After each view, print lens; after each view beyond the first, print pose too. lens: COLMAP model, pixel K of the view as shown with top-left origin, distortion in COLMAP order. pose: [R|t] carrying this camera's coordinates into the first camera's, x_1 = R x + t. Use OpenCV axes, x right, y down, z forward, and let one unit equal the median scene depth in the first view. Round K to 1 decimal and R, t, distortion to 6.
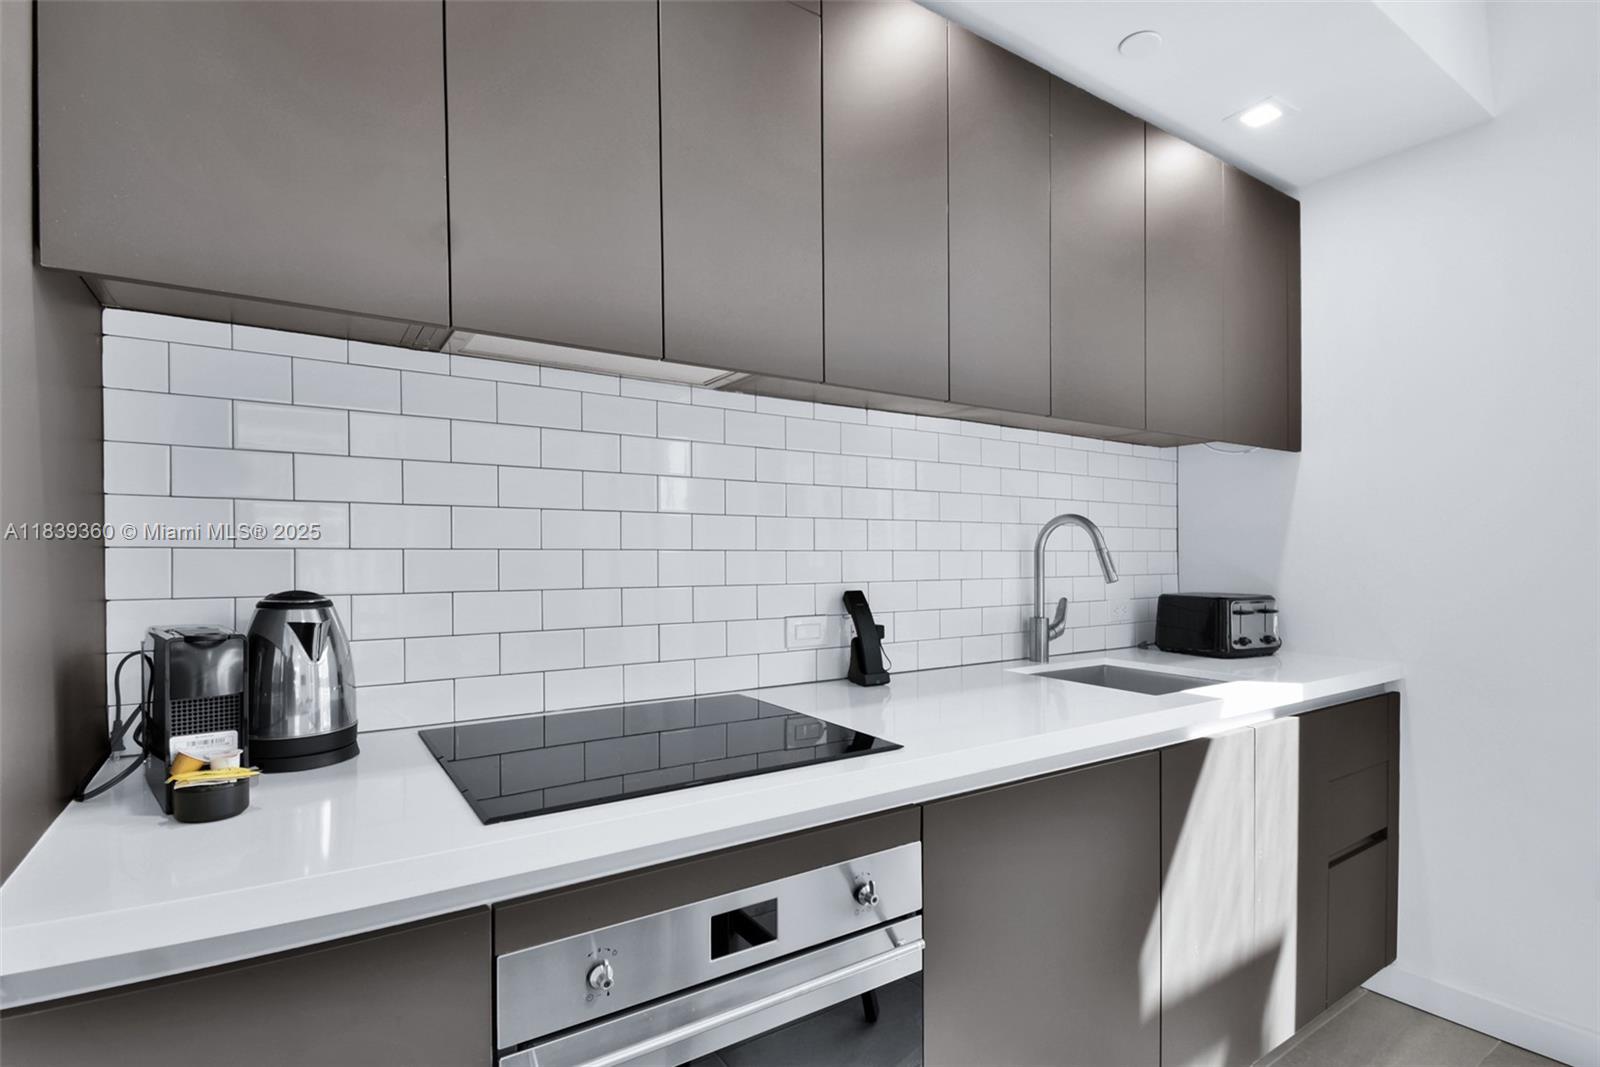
lens RADIAL K [[771.7, 0, 805.7], [0, 771.7, 535.7], [0, 0, 1]] dist [0.027965, -0.029804]
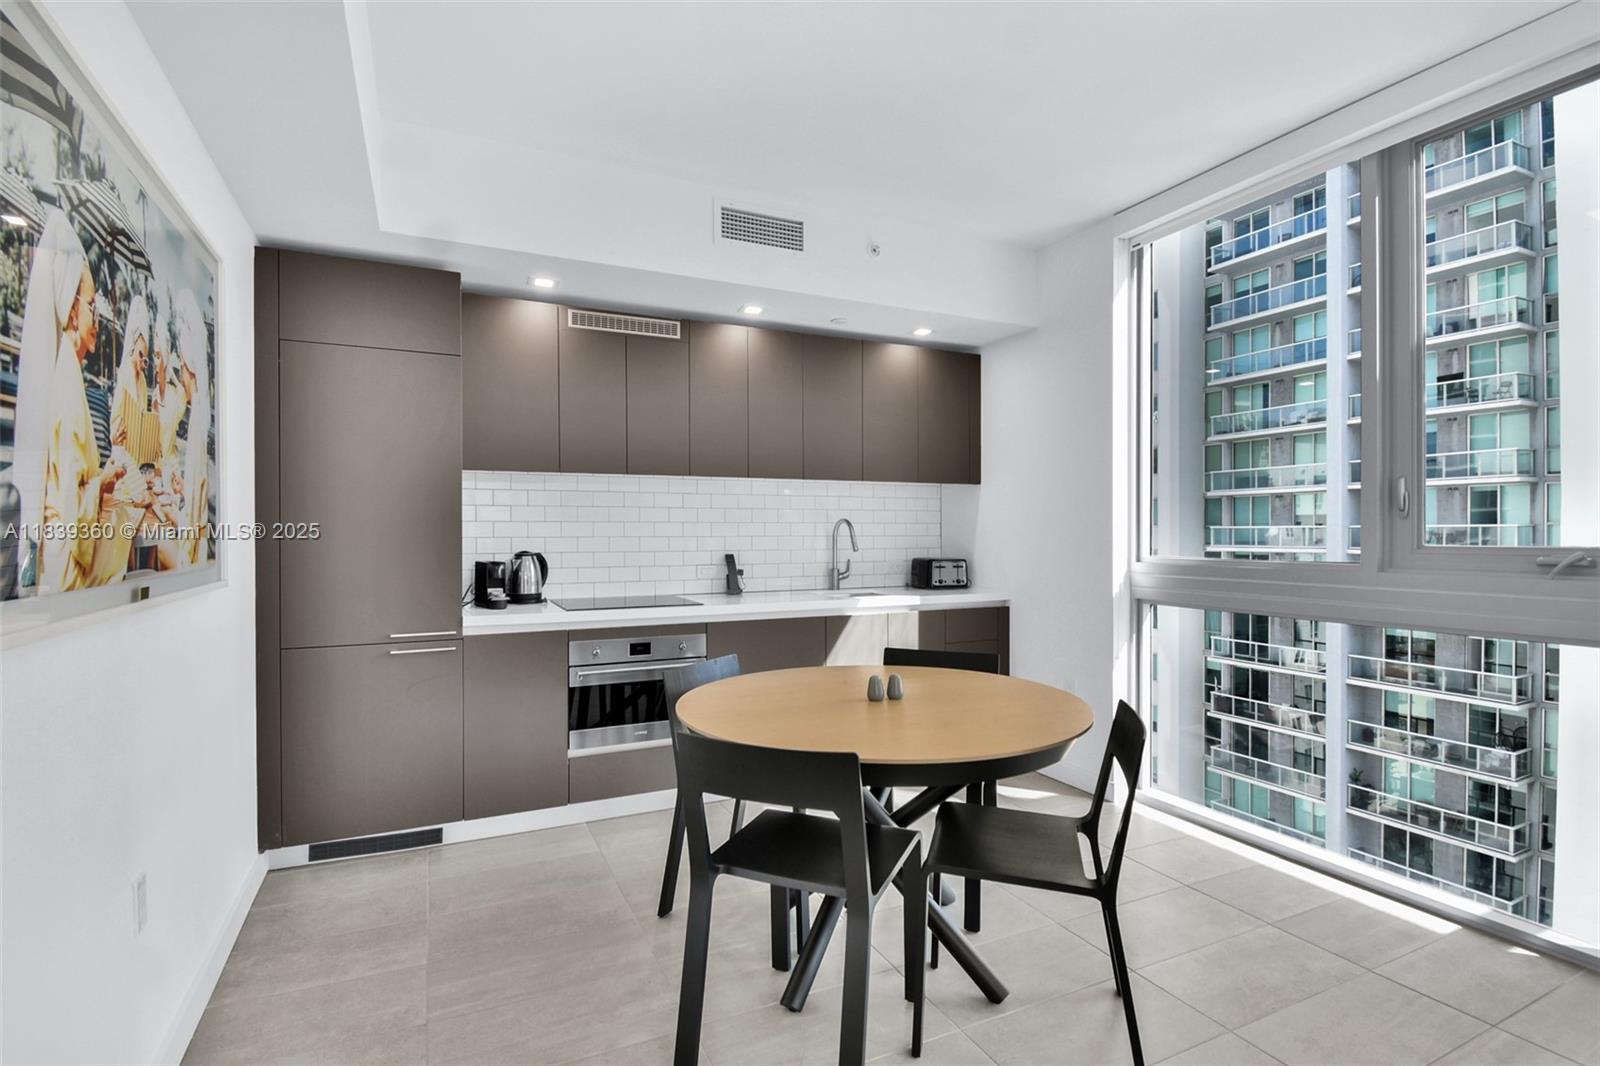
lens RADIAL K [[771.7, 0, 805.7], [0, 771.7, 535.2], [0, 0, 1]] dist [0.027965, -0.029804]
pose [[0.989786, 0.001369, -0.142553, 0.614230], [0.002846, 0.999565, 0.029359, -0.051464], [0.142531, -0.029465, 0.989352, -1.231766]]
